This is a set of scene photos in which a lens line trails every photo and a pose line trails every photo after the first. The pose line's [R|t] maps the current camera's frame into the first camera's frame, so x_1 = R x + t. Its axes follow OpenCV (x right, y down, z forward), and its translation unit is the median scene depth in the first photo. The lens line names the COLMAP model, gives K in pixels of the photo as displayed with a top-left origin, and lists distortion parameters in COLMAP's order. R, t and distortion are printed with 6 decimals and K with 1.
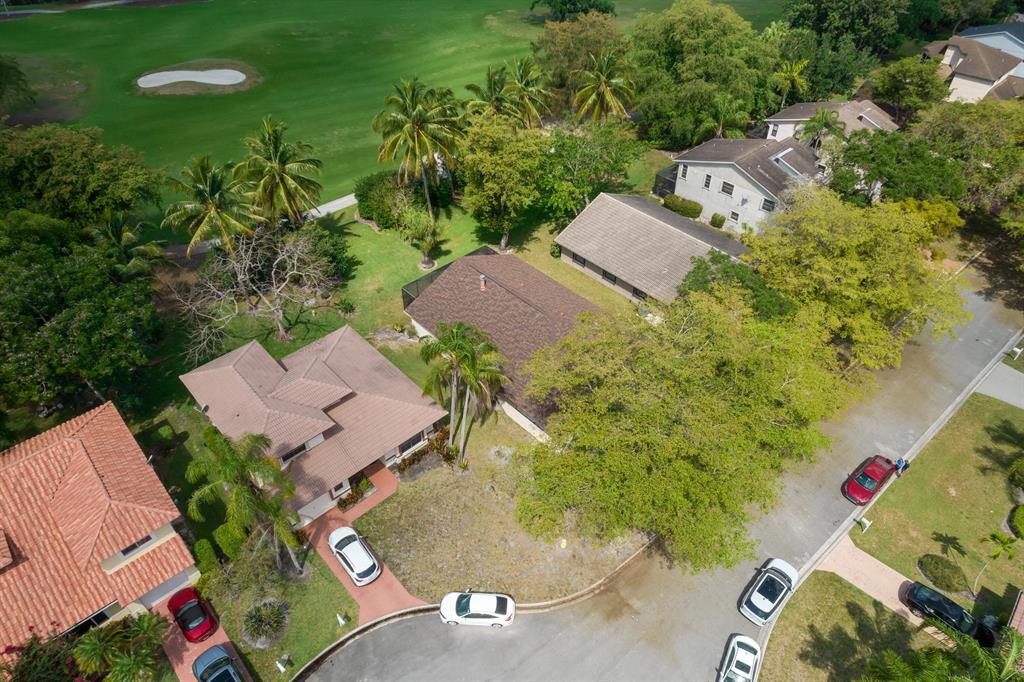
lens RADIAL K [[675.0, 0, 512.0], [0, 675.0, 341.0], [0, 0, 1]] dist [-0.077374, 0.073005]
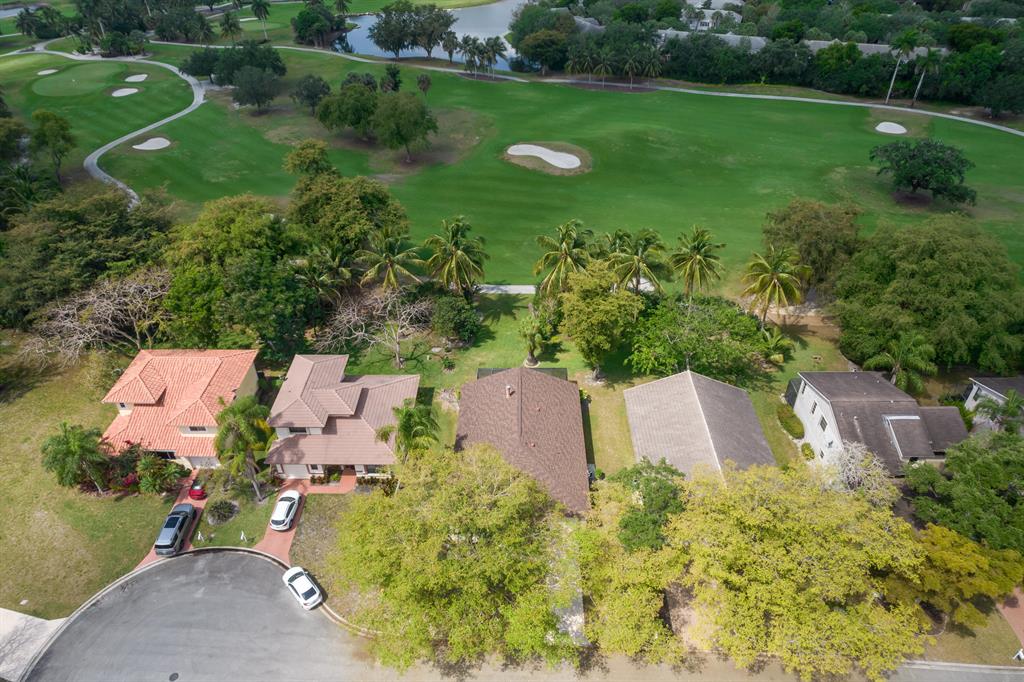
lens RADIAL K [[675.0, 0, 512.0], [0, 675.0, 341.0], [0, 0, 1]] dist [-0.077374, 0.073005]
pose [[0.717970, 0.400119, -0.569582, 0.722358], [-0.443469, 0.893648, 0.068766, -0.298831], [0.536520, 0.203220, 0.819053, -0.015088]]
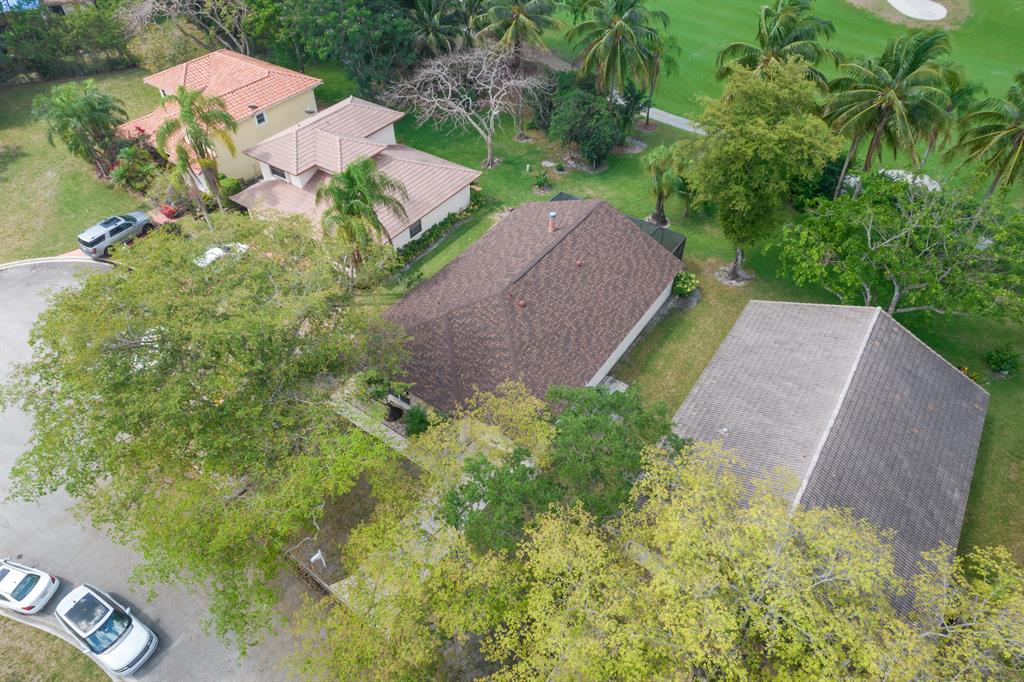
lens RADIAL K [[675.0, 0, 512.0], [0, 675.0, 341.0], [0, 0, 1]] dist [-0.077374, 0.073005]
pose [[0.192050, 0.668792, -0.718216, 0.670129], [-0.636965, 0.641691, 0.427209, -0.342740], [0.746587, 0.375433, 0.549234, 0.712949]]
